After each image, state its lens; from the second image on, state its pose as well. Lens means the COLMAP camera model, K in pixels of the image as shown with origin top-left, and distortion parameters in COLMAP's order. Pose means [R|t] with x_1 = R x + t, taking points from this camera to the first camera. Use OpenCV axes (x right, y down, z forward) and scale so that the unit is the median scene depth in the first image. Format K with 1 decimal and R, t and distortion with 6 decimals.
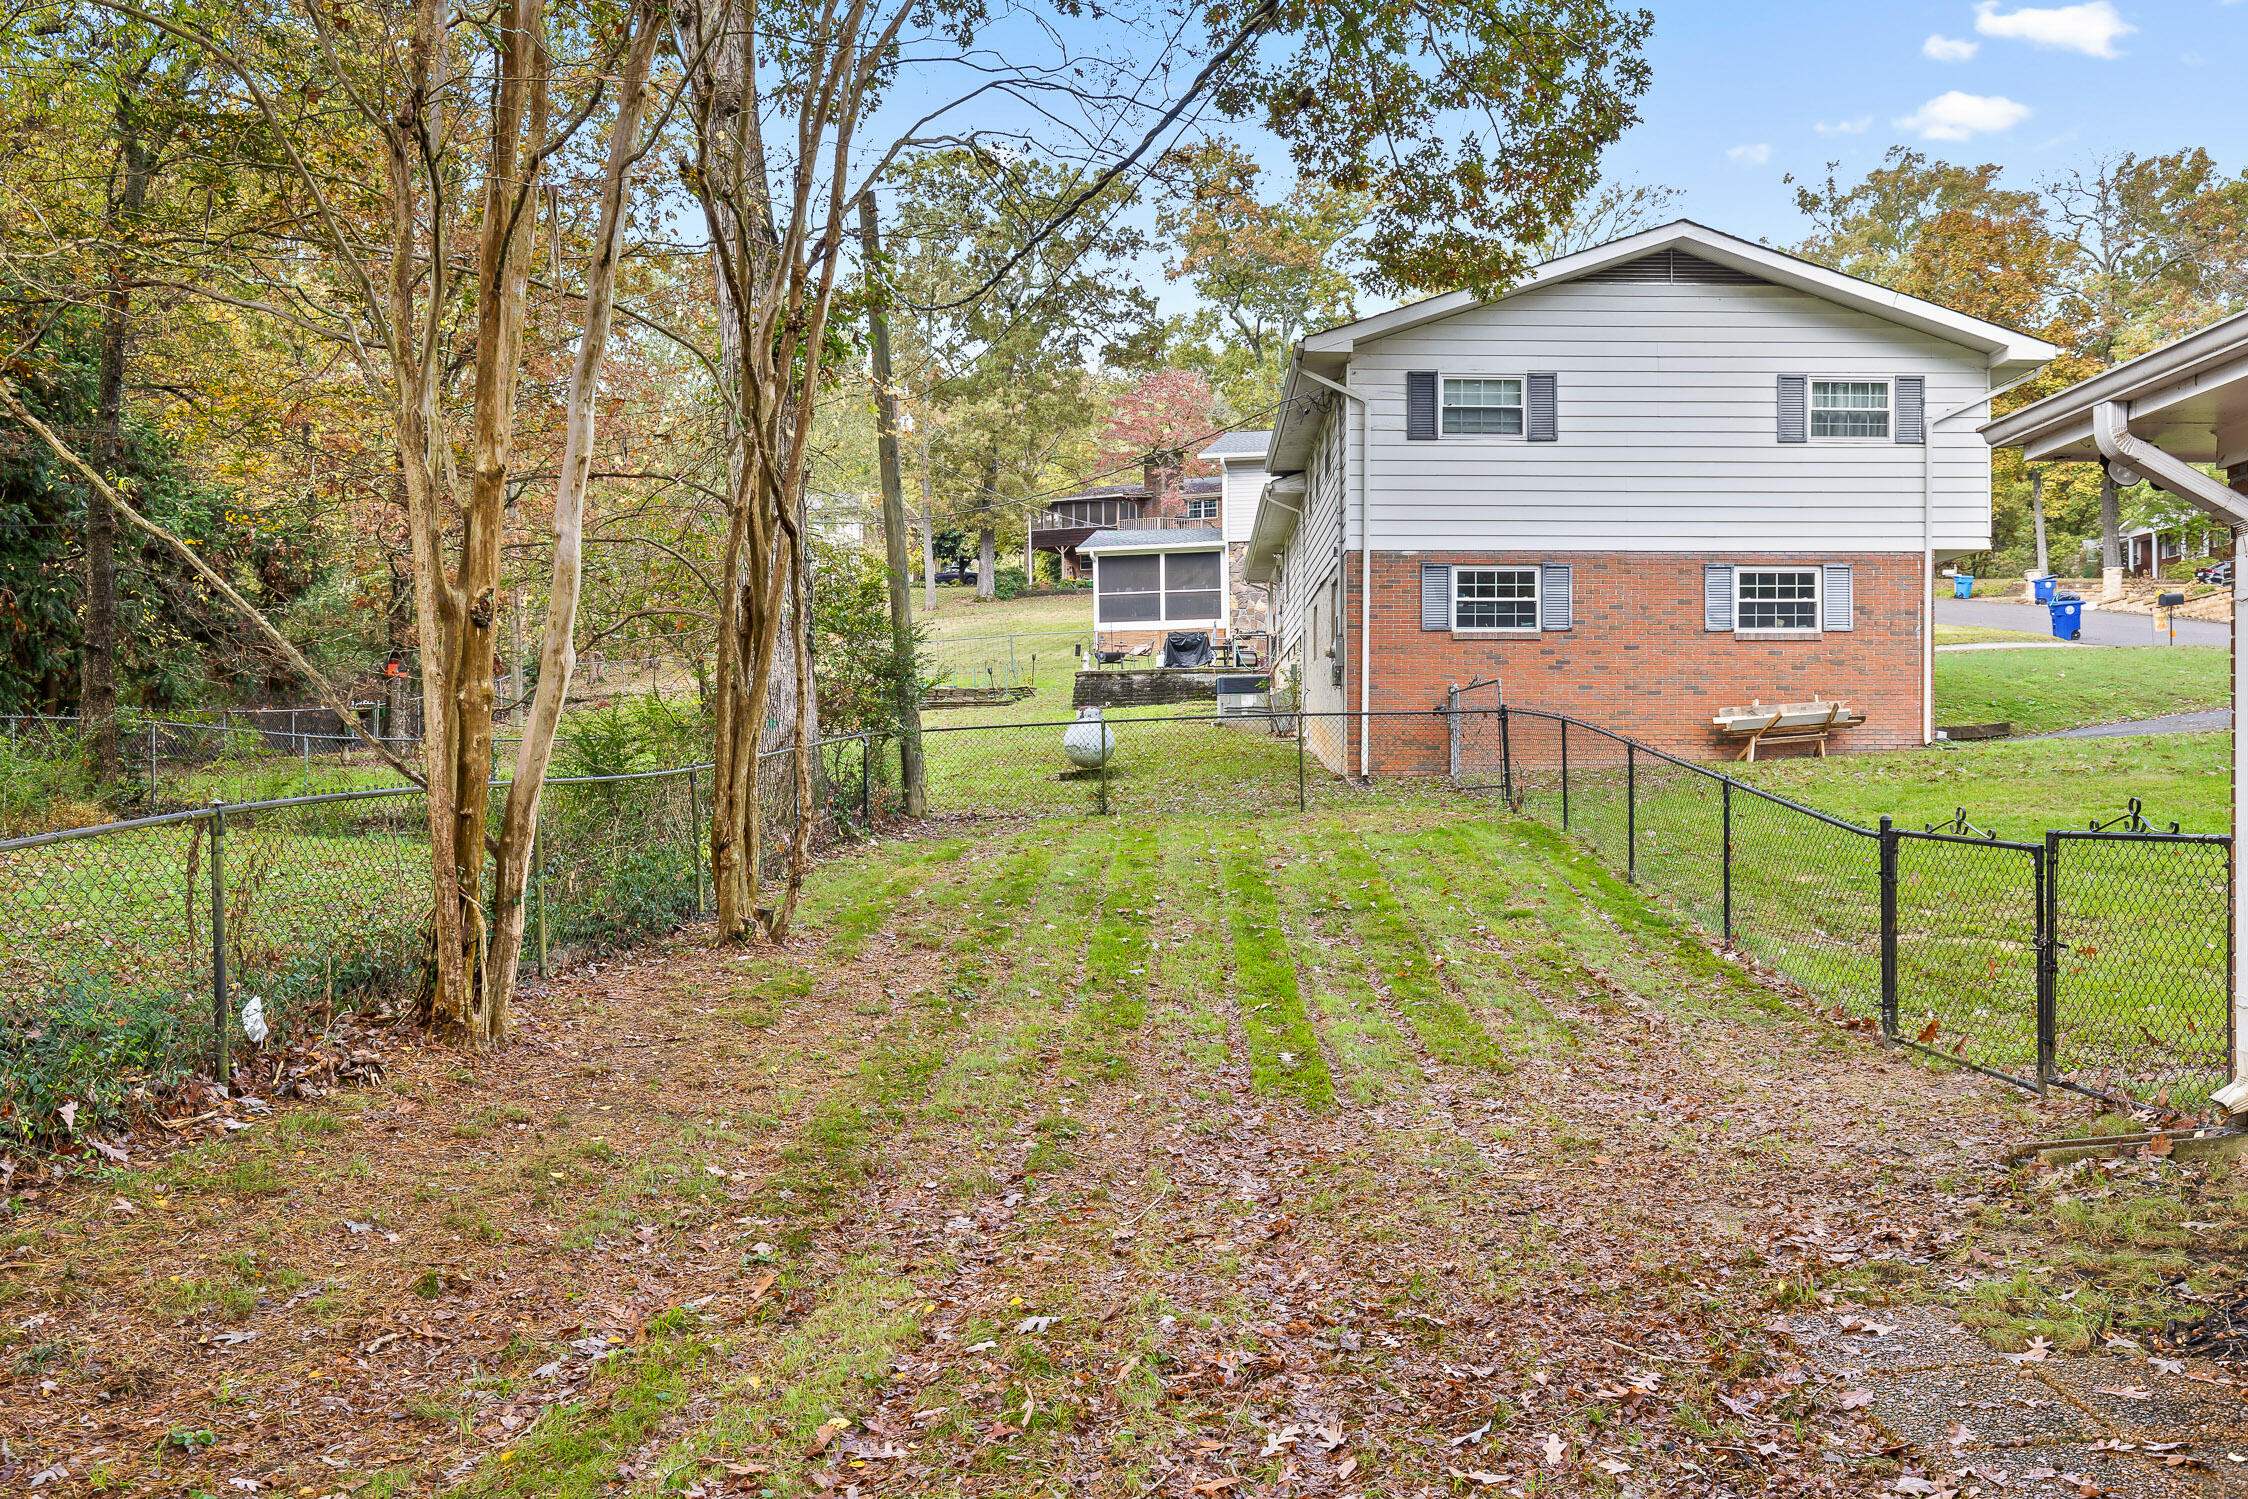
lens RADIAL K [[1627.8, 0, 1127.6], [0, 1627.8, 746.1], [0, 0, 1]] dist [0.030995, 0.001603]
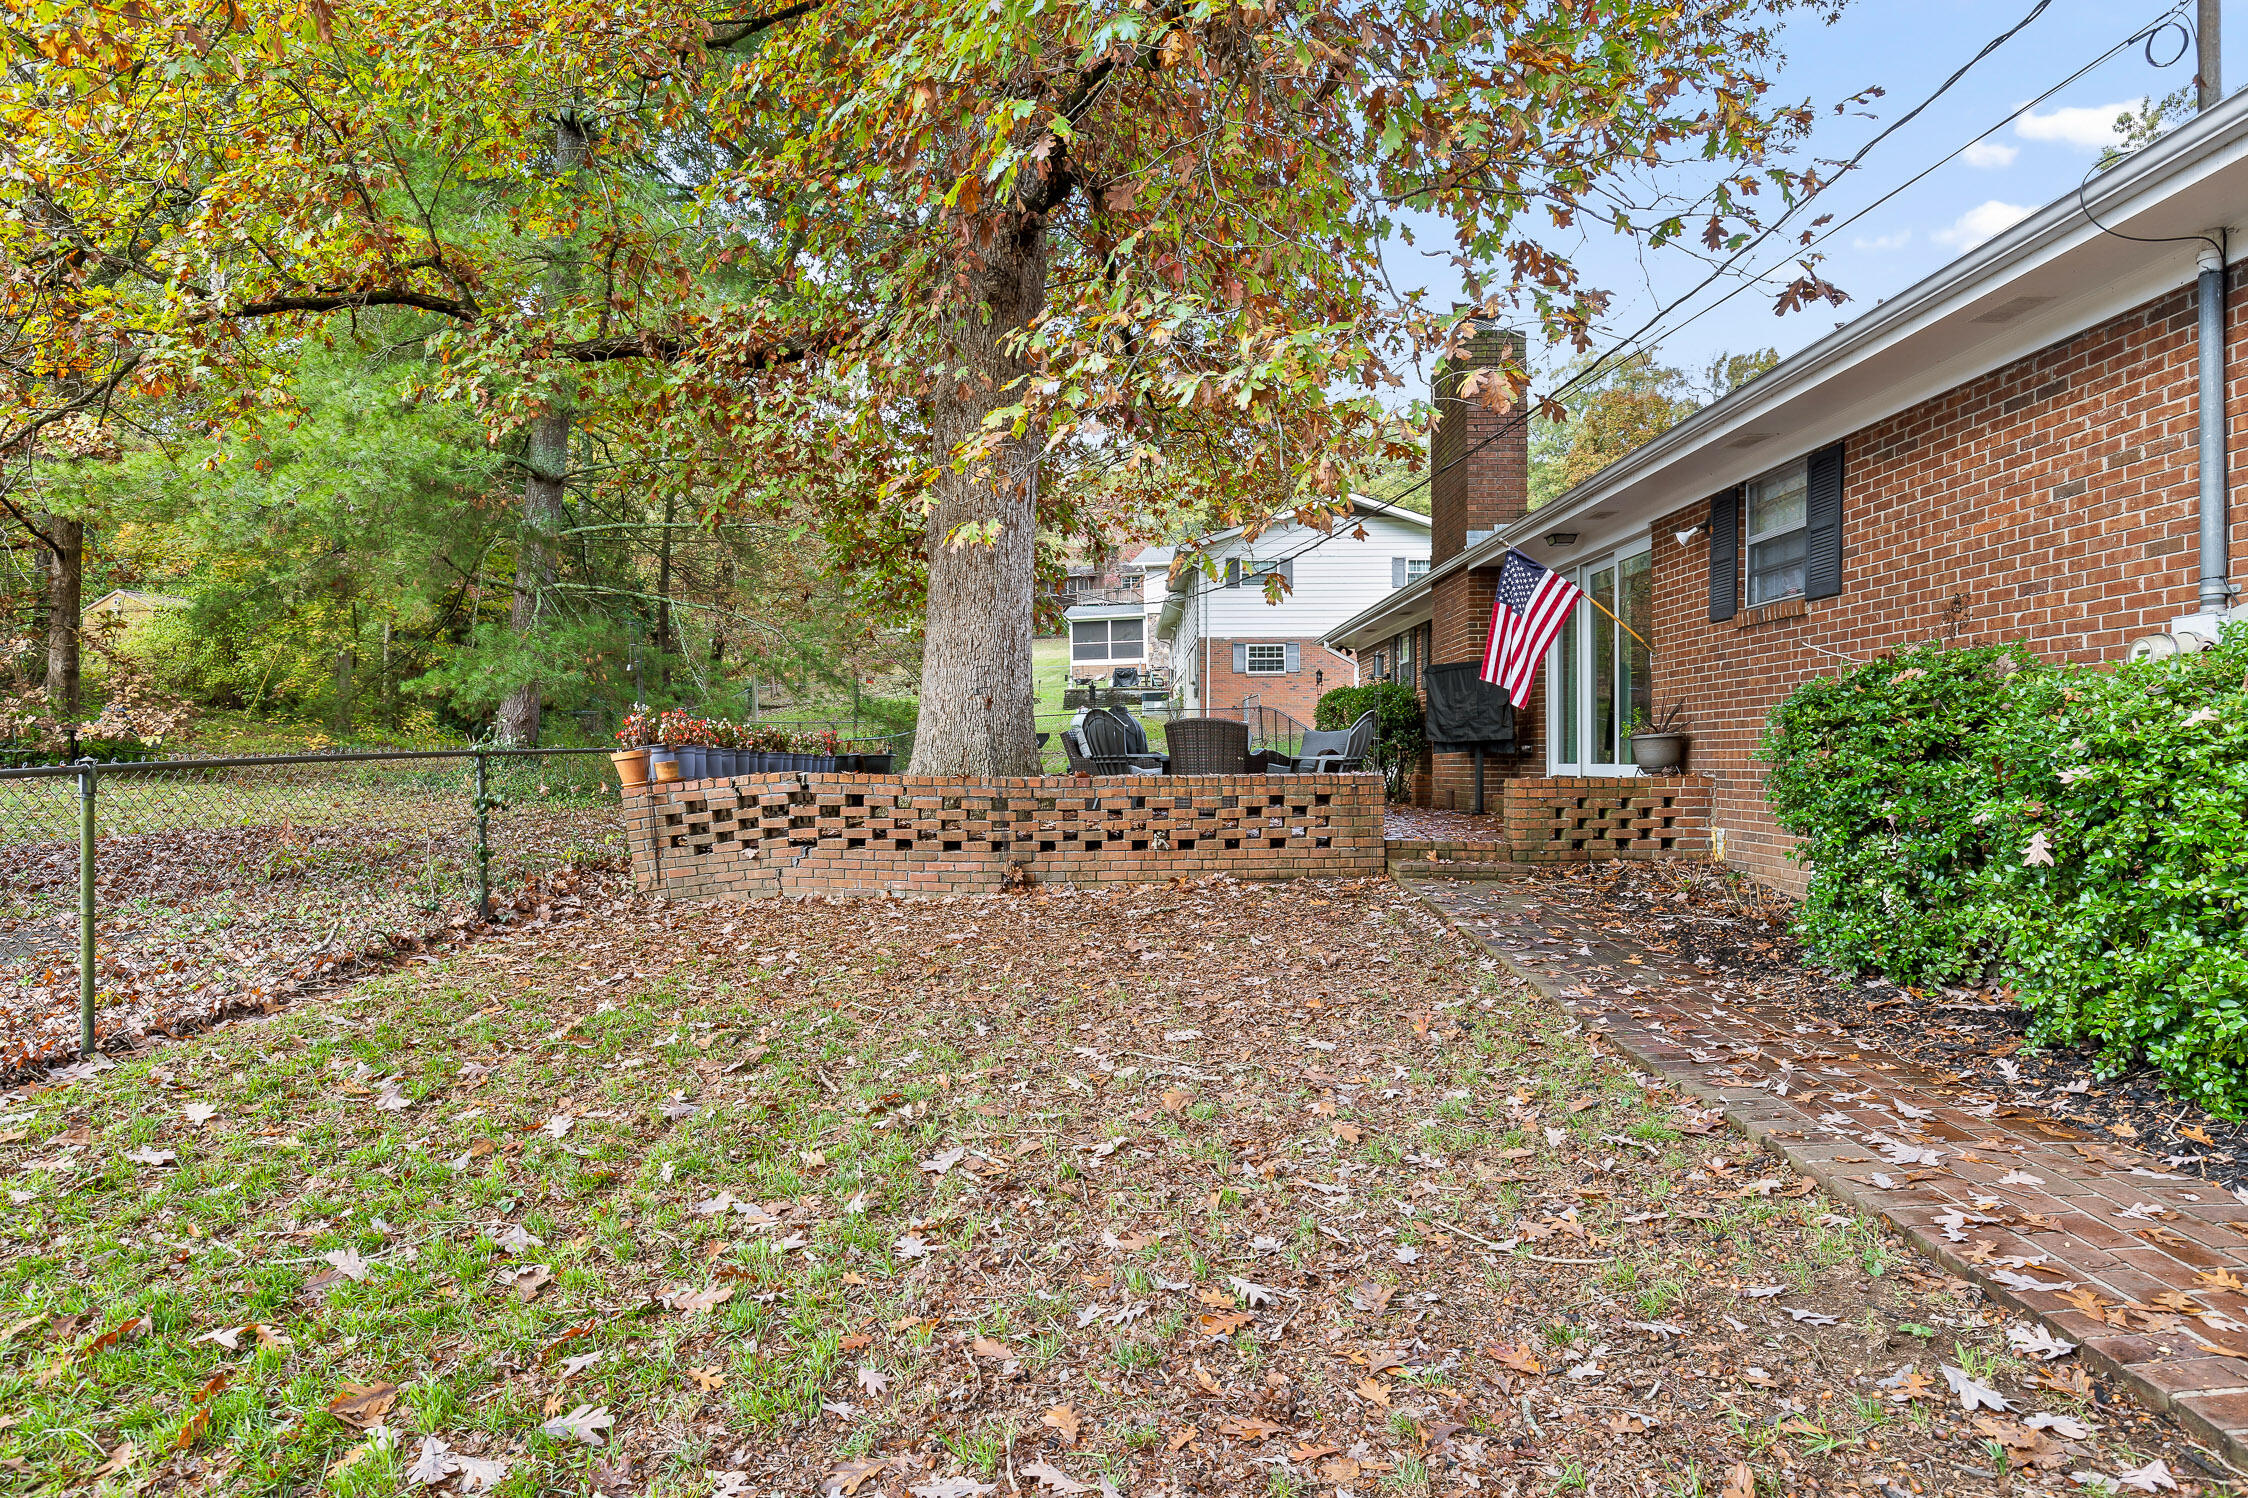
lens RADIAL K [[1347.6, 0, 1123.1], [0, 1347.6, 746.5], [0, 0, 1]] dist [0.000296, 0.000011]
pose [[0.999055, -0.004387, 0.043233, -0.031854], [0.004331, 0.999990, 0.001392, 0.016910], [-0.043239, -0.001204, 0.999064, -0.517734]]
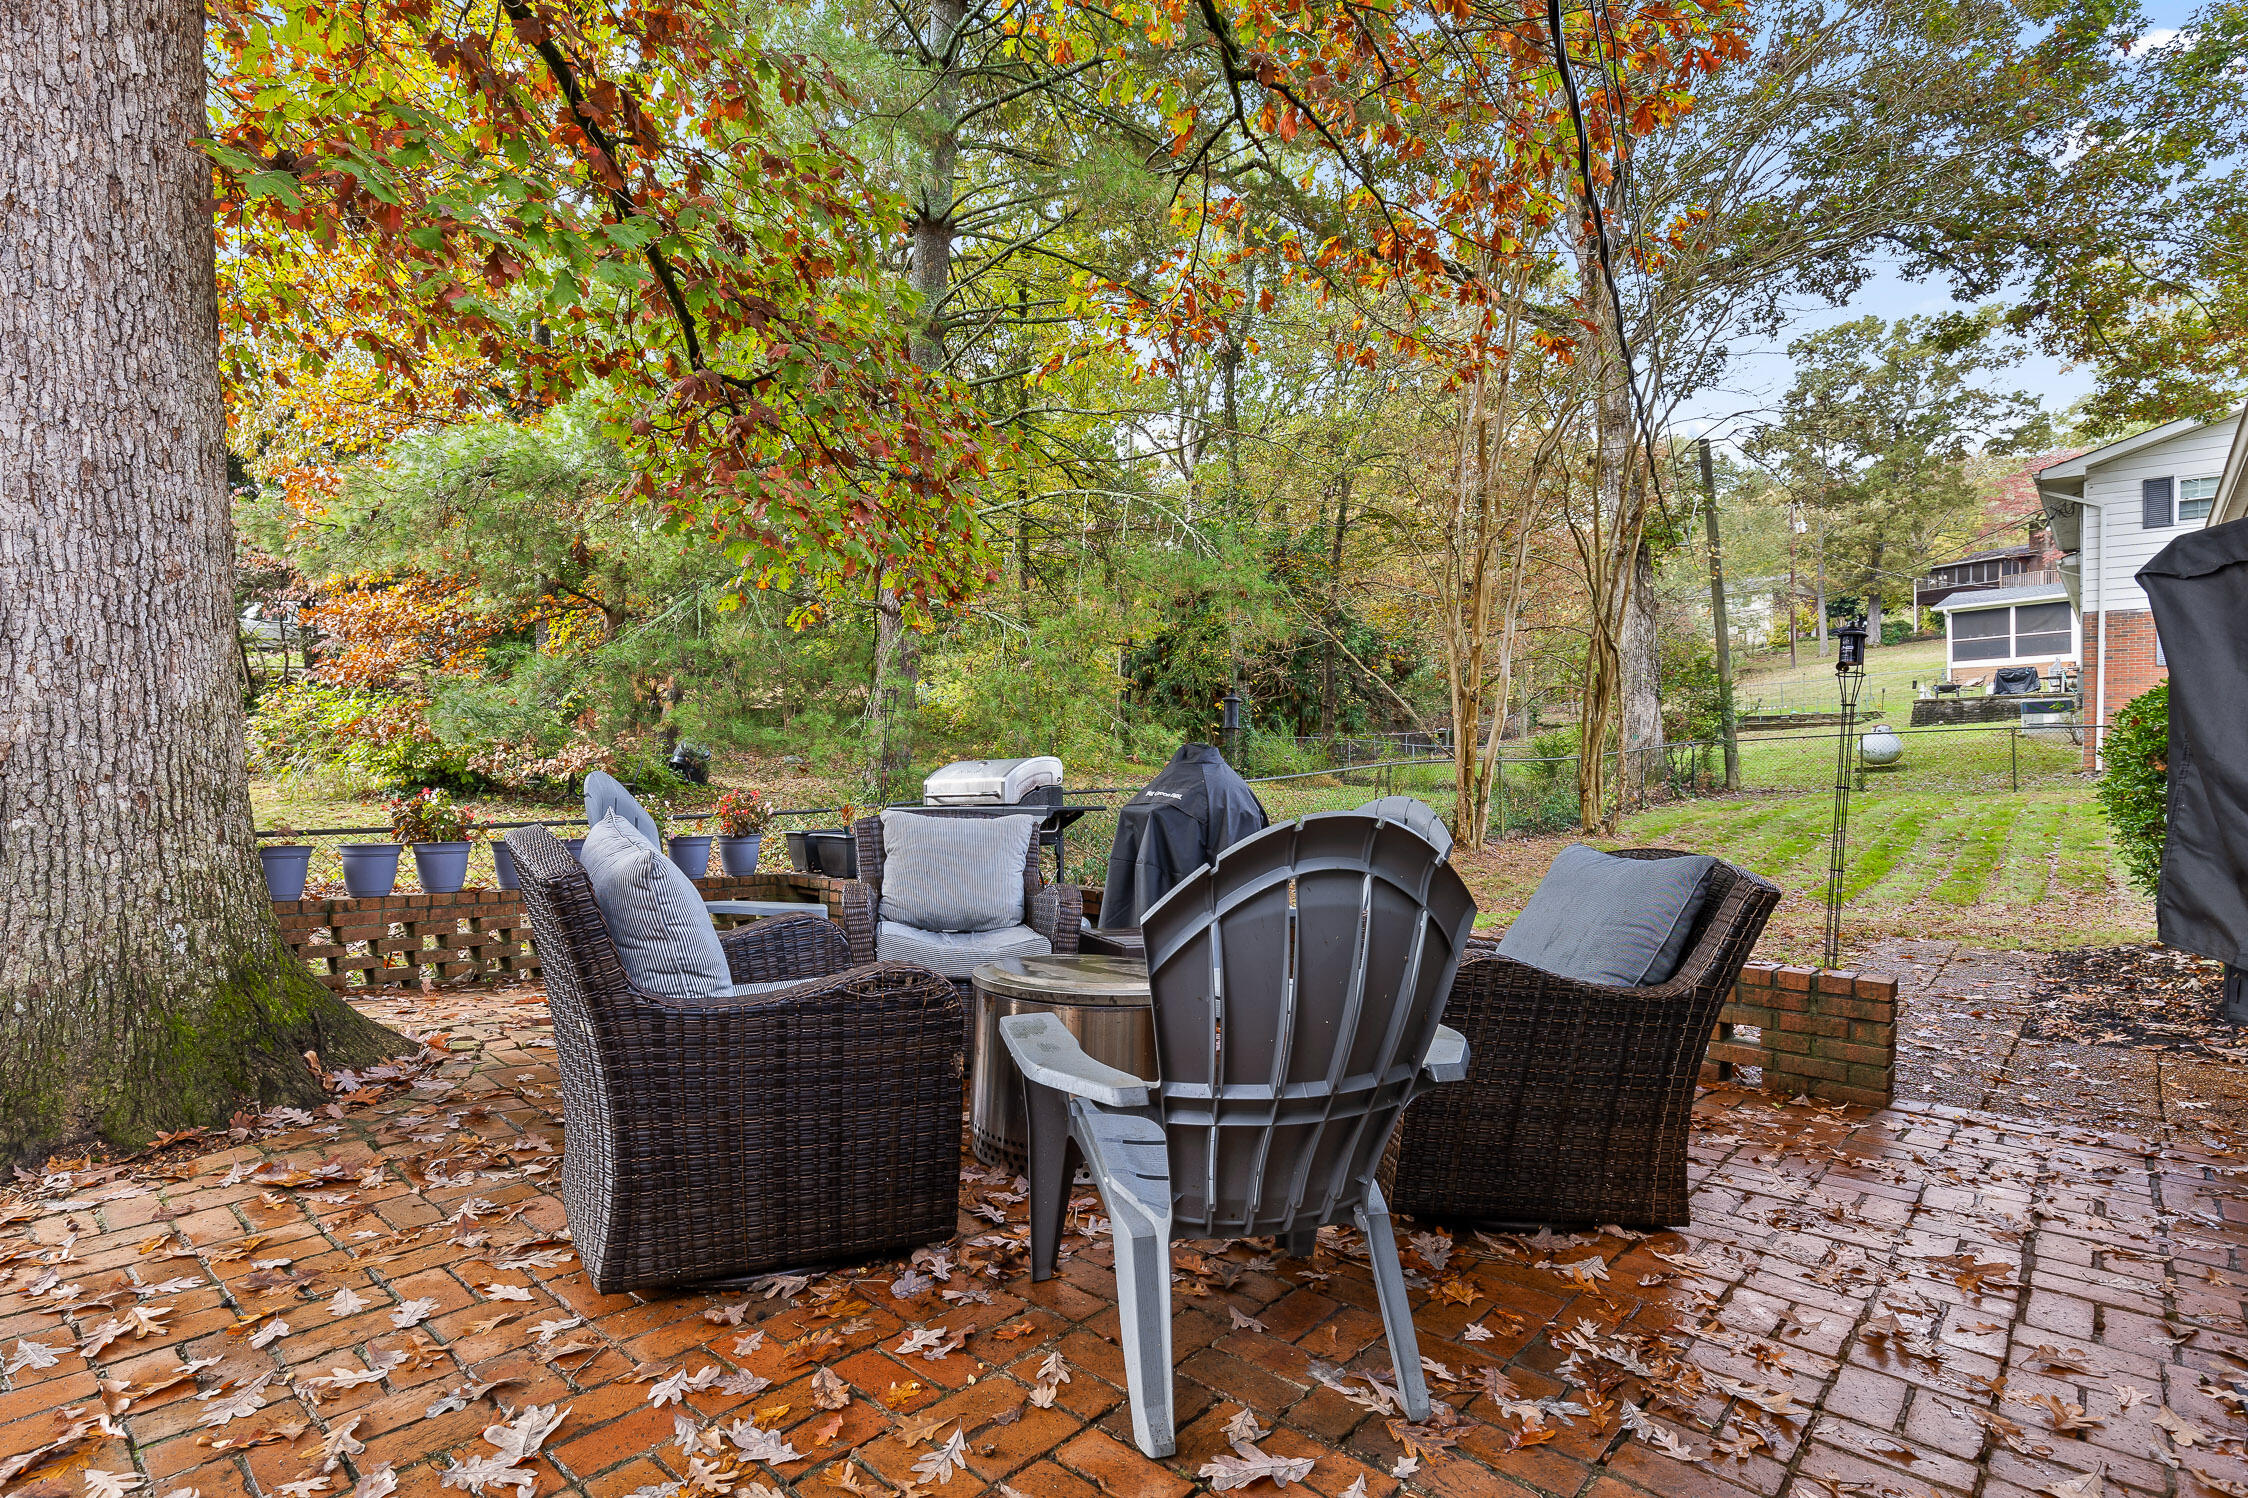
lens RADIAL K [[1110.9, 0, 1123.8], [0, 1110.9, 752.3], [0, 0, 1]] dist [0.001503, -0.000143]
pose [[0.753219, -0.002093, -0.657767, 0.085060], [-0.001208, 0.999989, -0.004565, 0.004863], [0.657769, 0.004233, 0.753208, -0.172890]]
